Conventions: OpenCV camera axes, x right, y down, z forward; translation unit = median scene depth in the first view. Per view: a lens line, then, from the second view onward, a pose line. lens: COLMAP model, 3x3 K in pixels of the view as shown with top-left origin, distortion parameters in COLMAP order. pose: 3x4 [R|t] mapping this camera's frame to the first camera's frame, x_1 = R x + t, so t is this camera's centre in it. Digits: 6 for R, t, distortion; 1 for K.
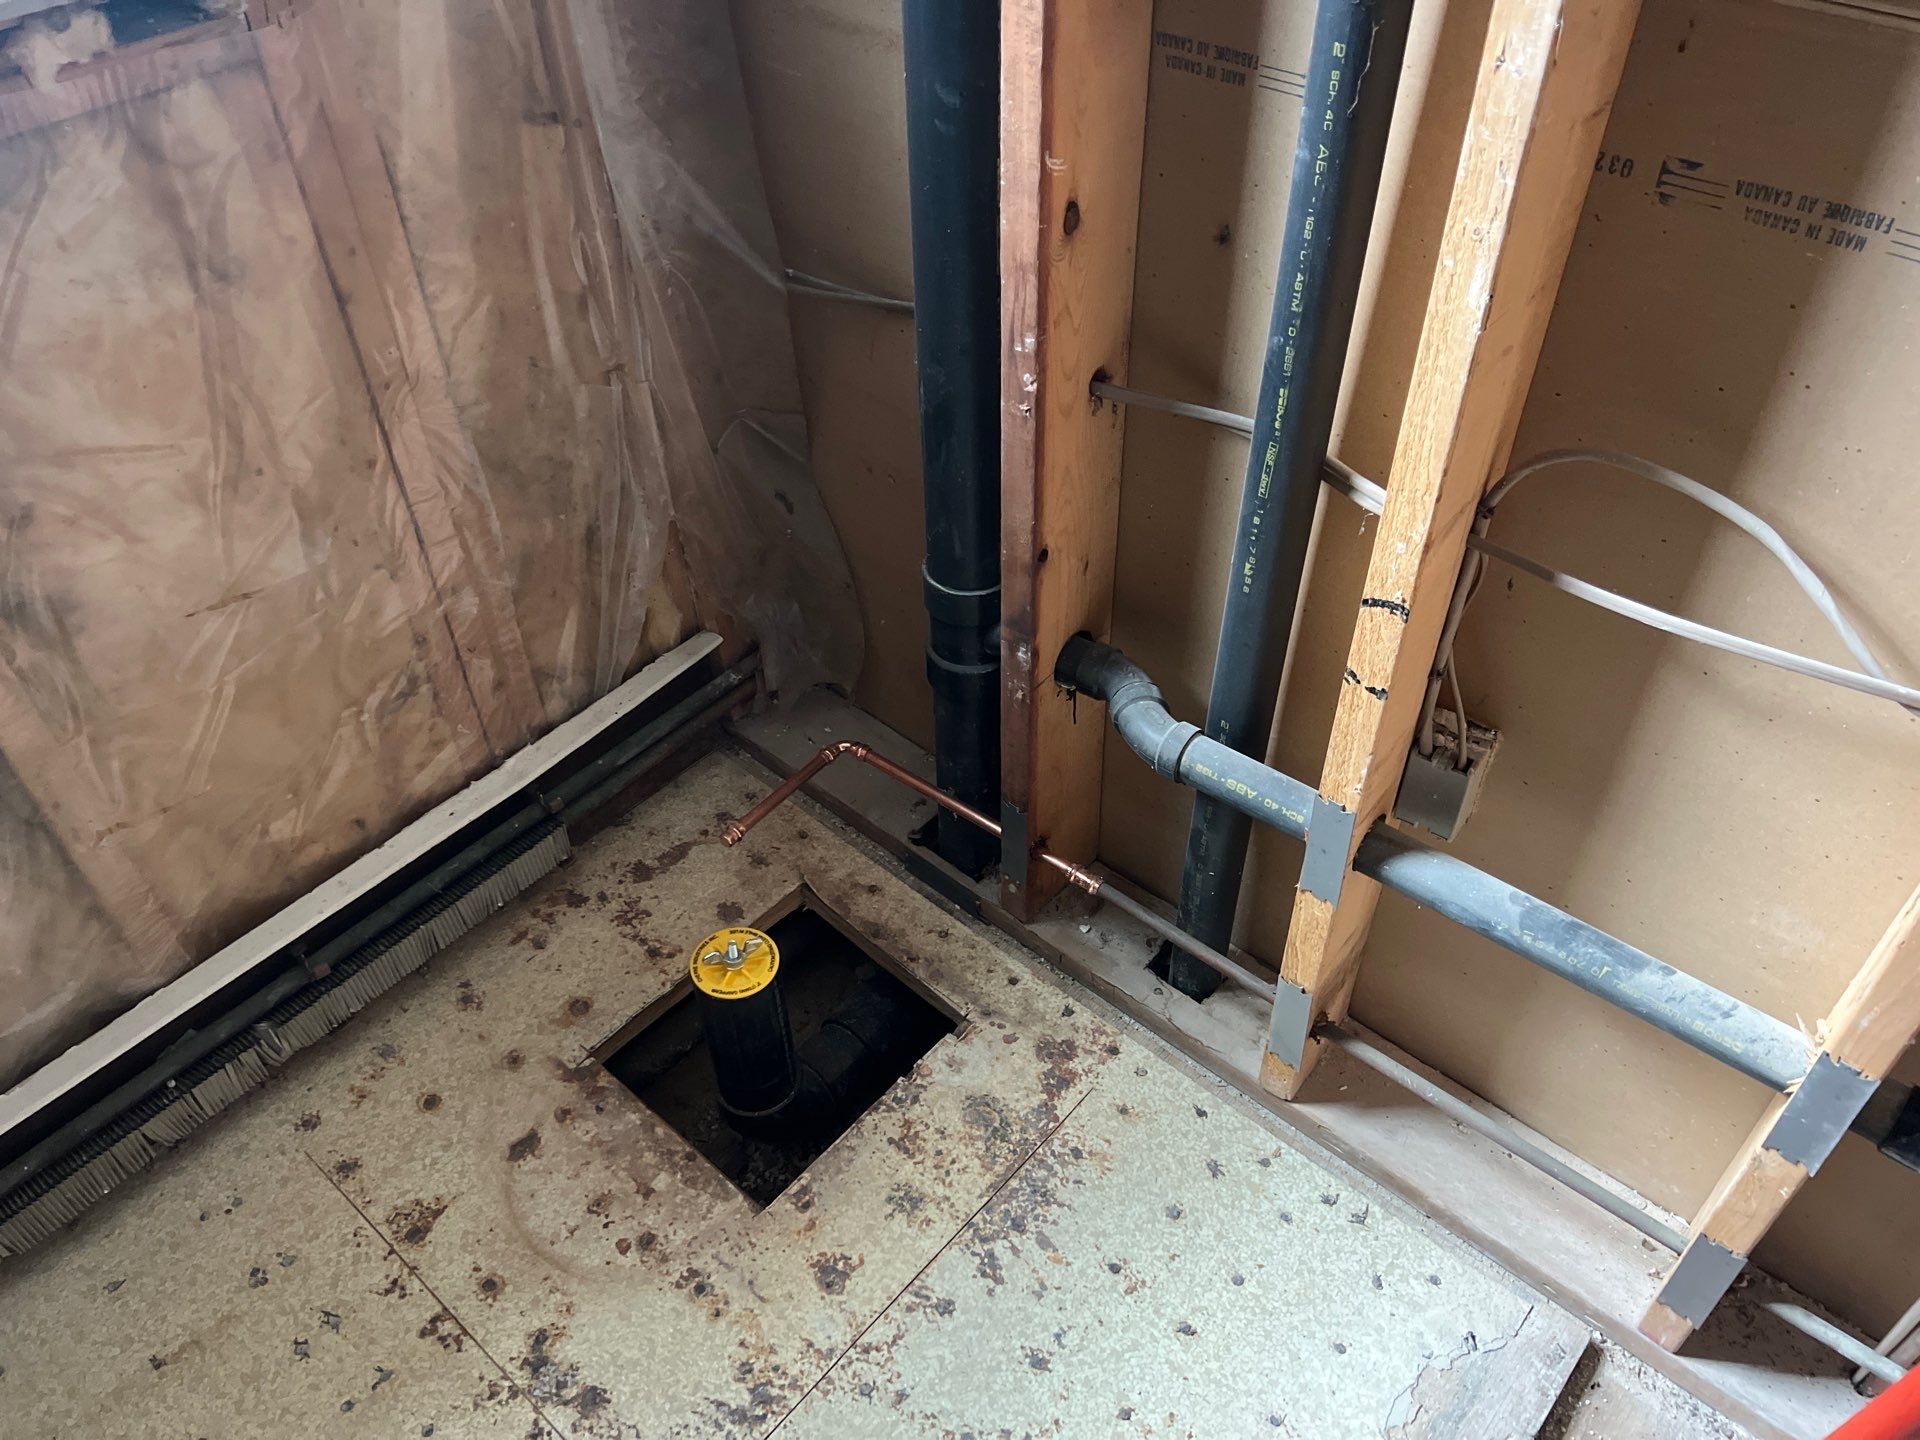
lens RADIAL K [[1444.8, 0, 977.2], [0, 1444.8, 724.2], [0, 0, 1]] dist [0.052969, -0.066914]
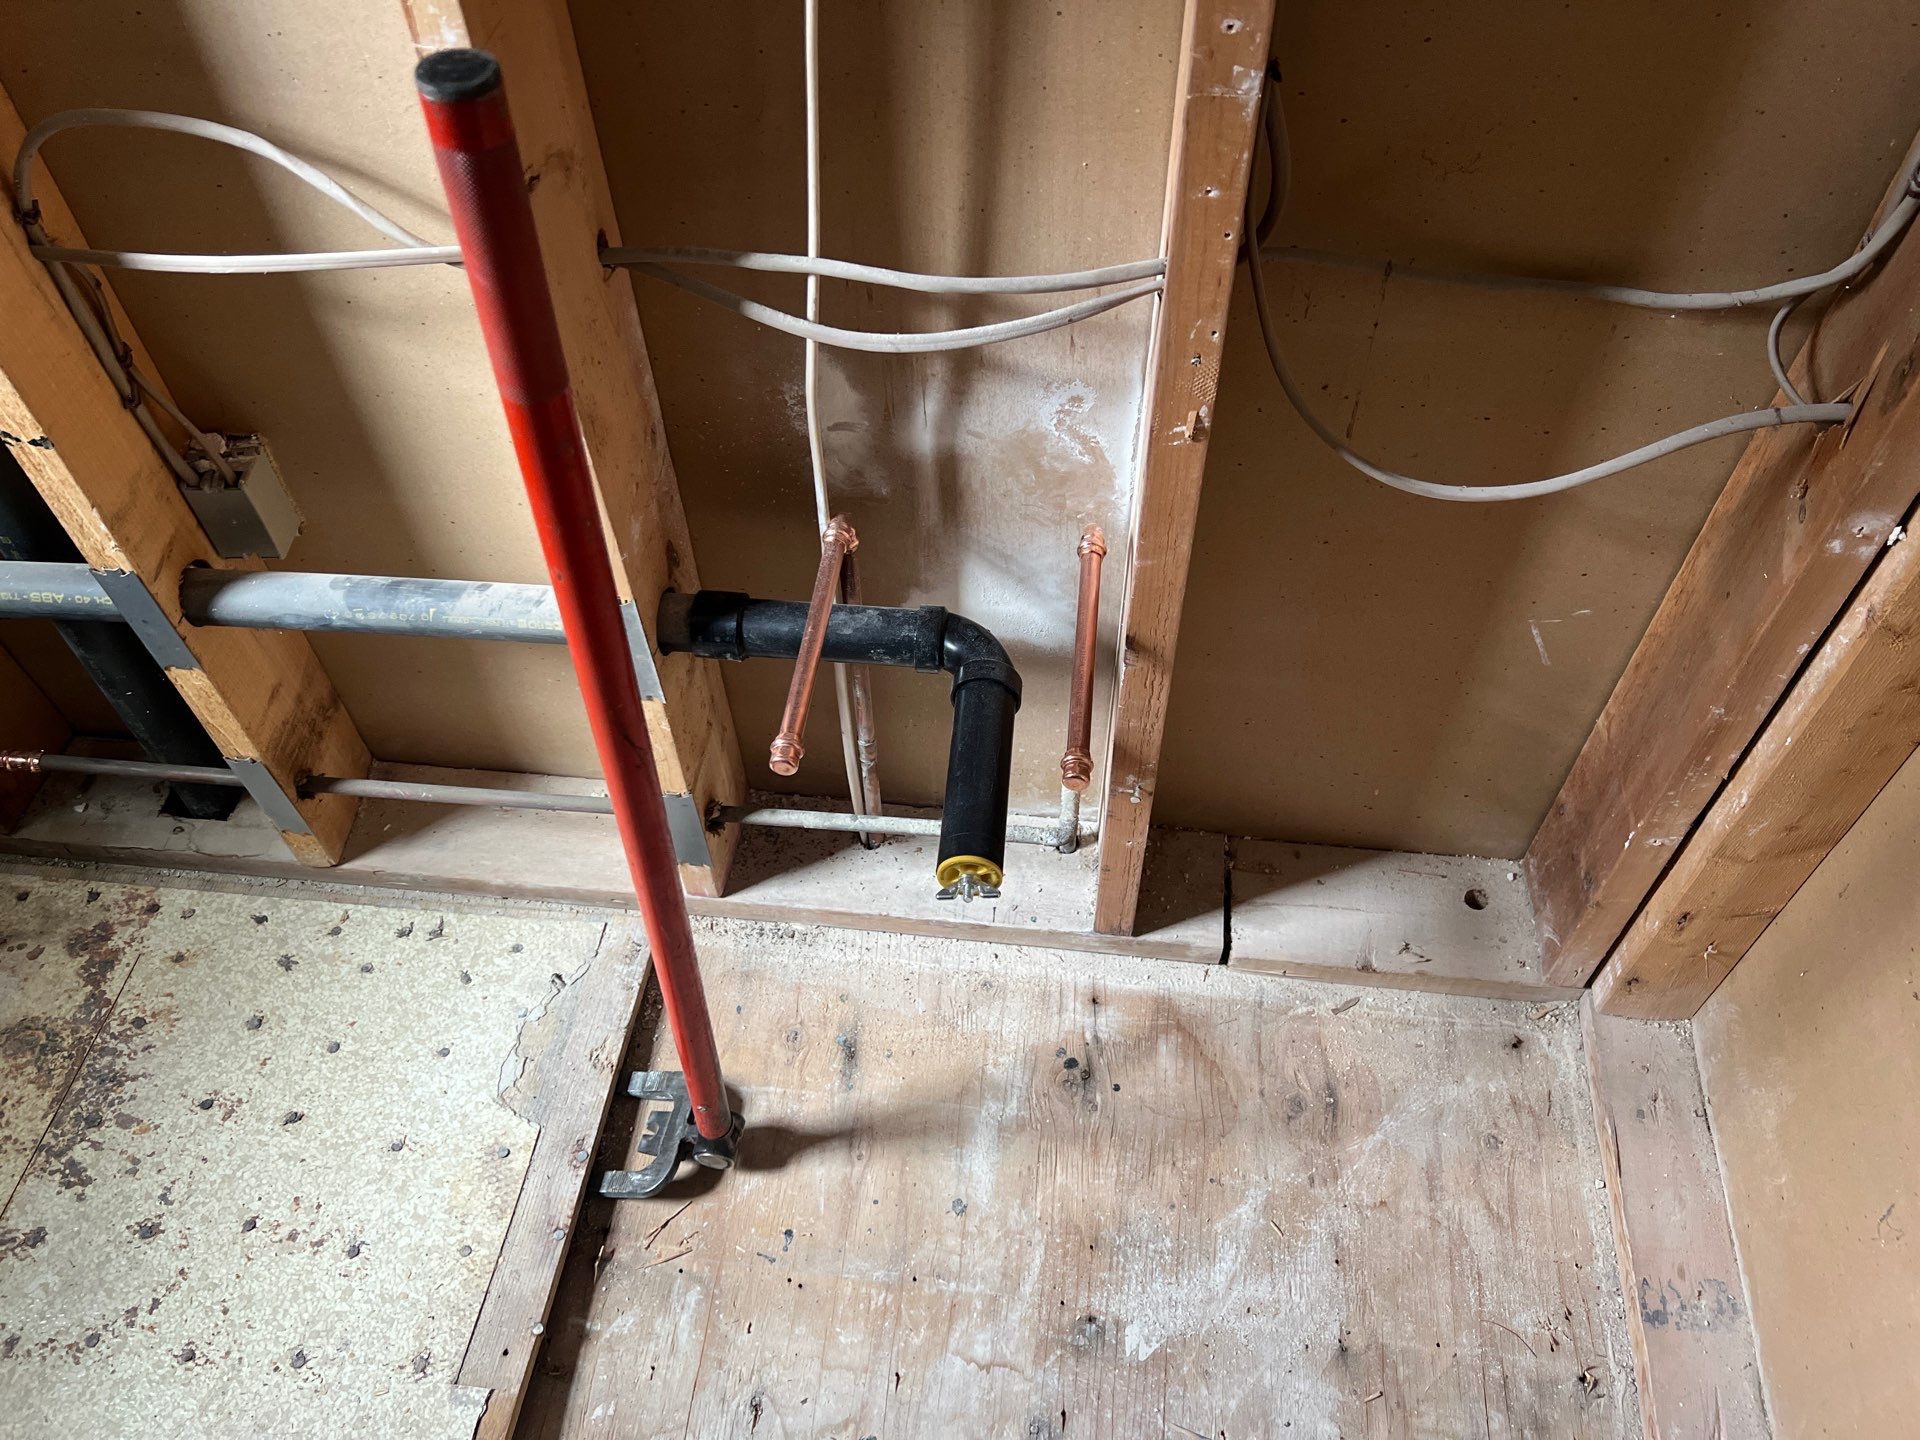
lens RADIAL K [[1444.8, 0, 962.5], [0, 1444.8, 708.8], [0, 0, 1]] dist [0.052969, -0.066914]
pose [[0.827262, -0.444364, 0.343771, 0.287221], [0.393982, 0.895067, 0.208886, 0.131138], [-0.400520, -0.037364, 0.915526, -0.076806]]
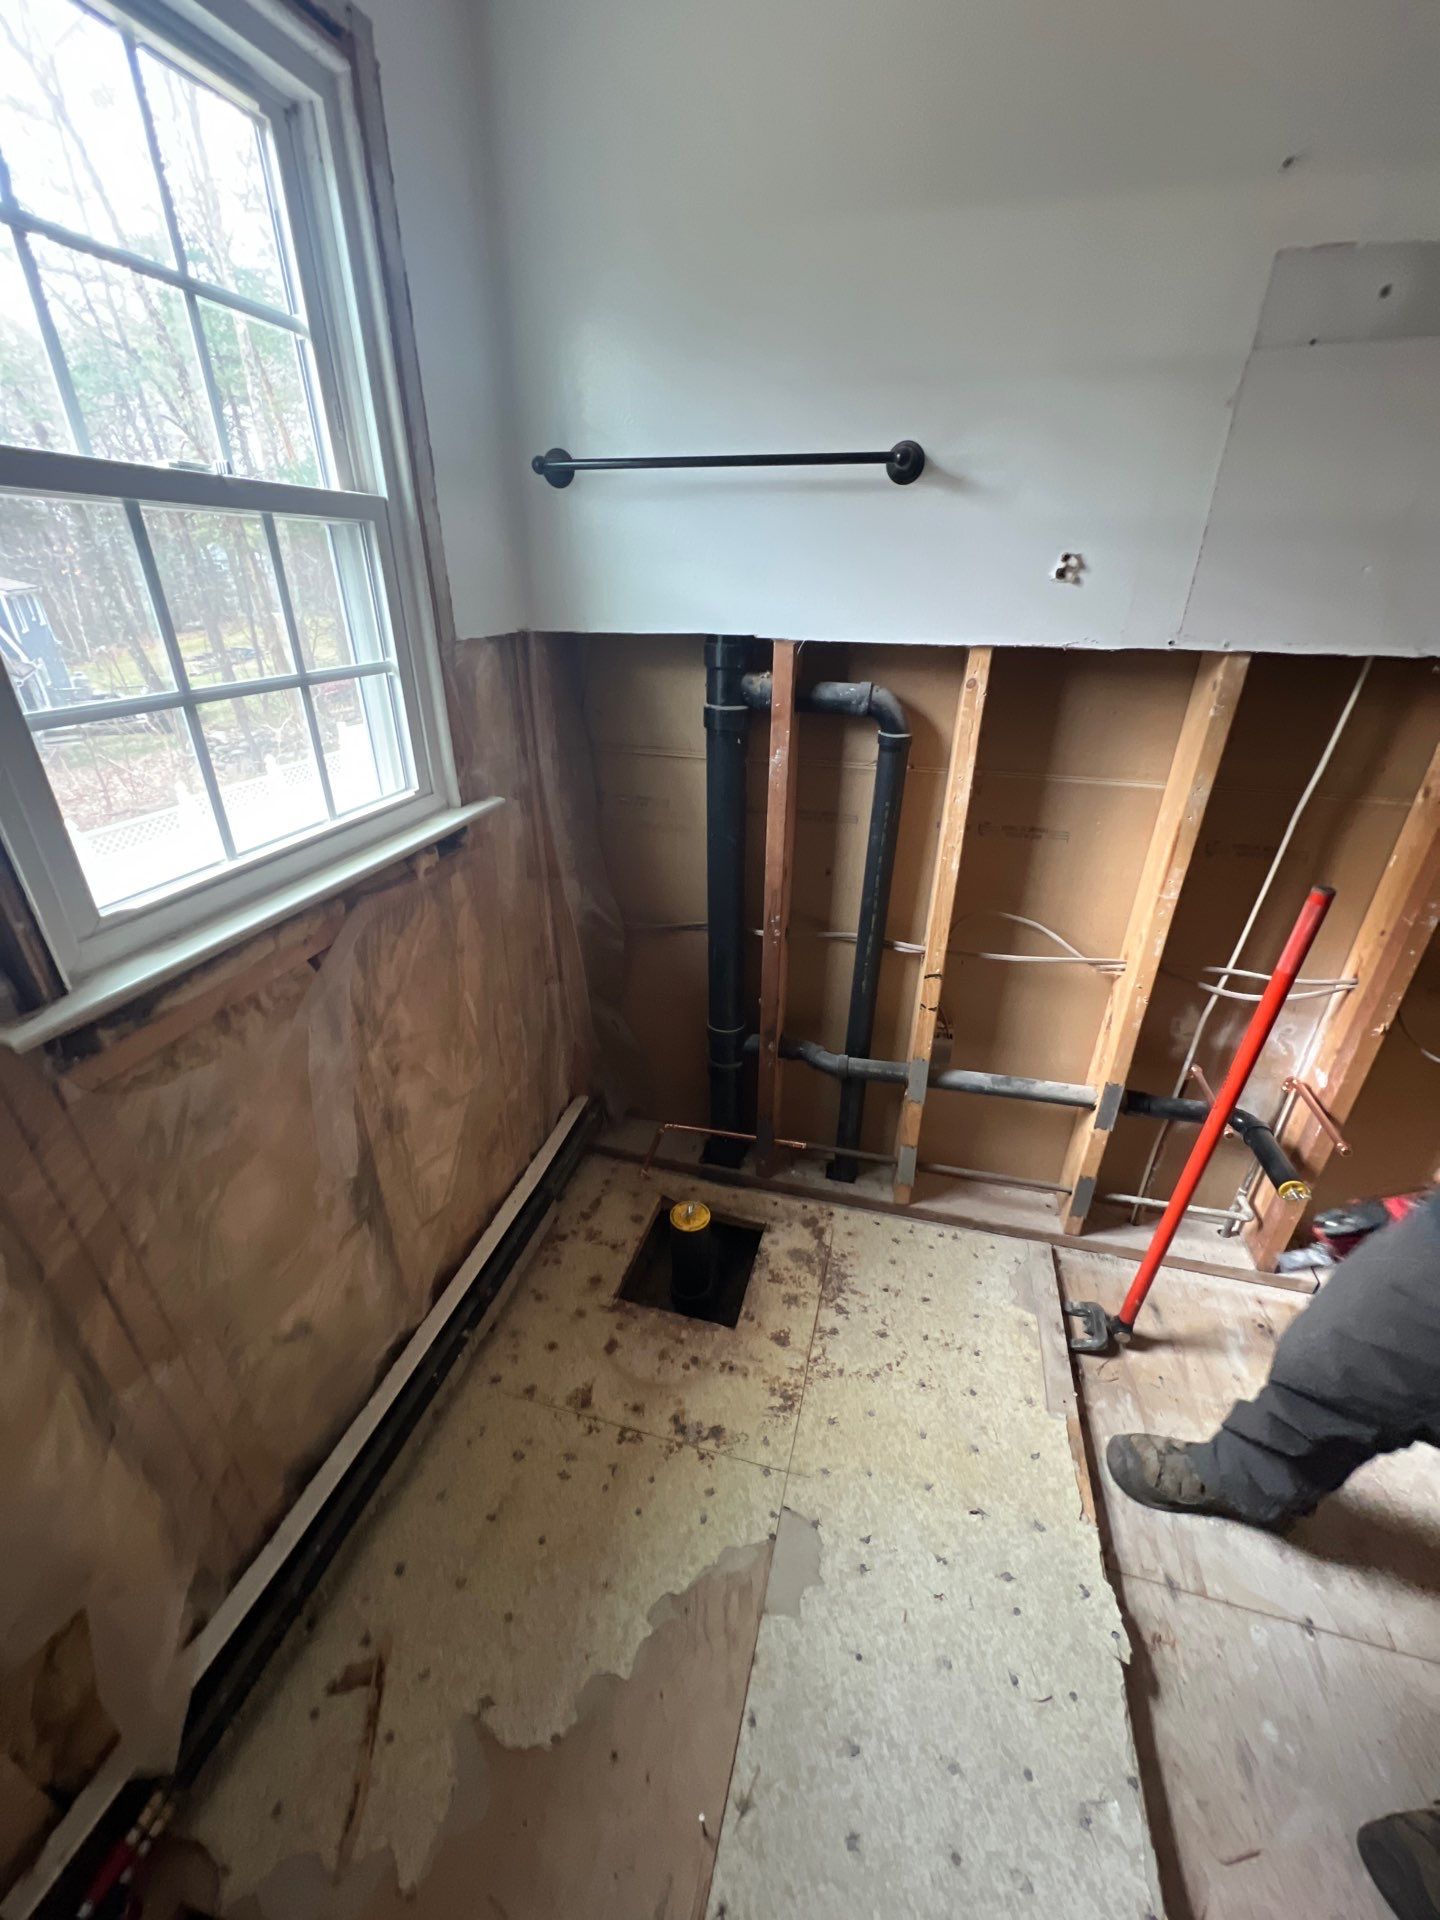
lens RADIAL K [[765.7, 0, 723.3], [0, 765.7, 952.3], [0, 0, 1]] dist [-0.000577, -0.000329]
pose [[0.897461, -0.180715, 0.402375, -0.522860], [0.291394, 0.927726, -0.233267, 0.080755], [-0.331138, 0.326598, 0.885258, -0.171187]]
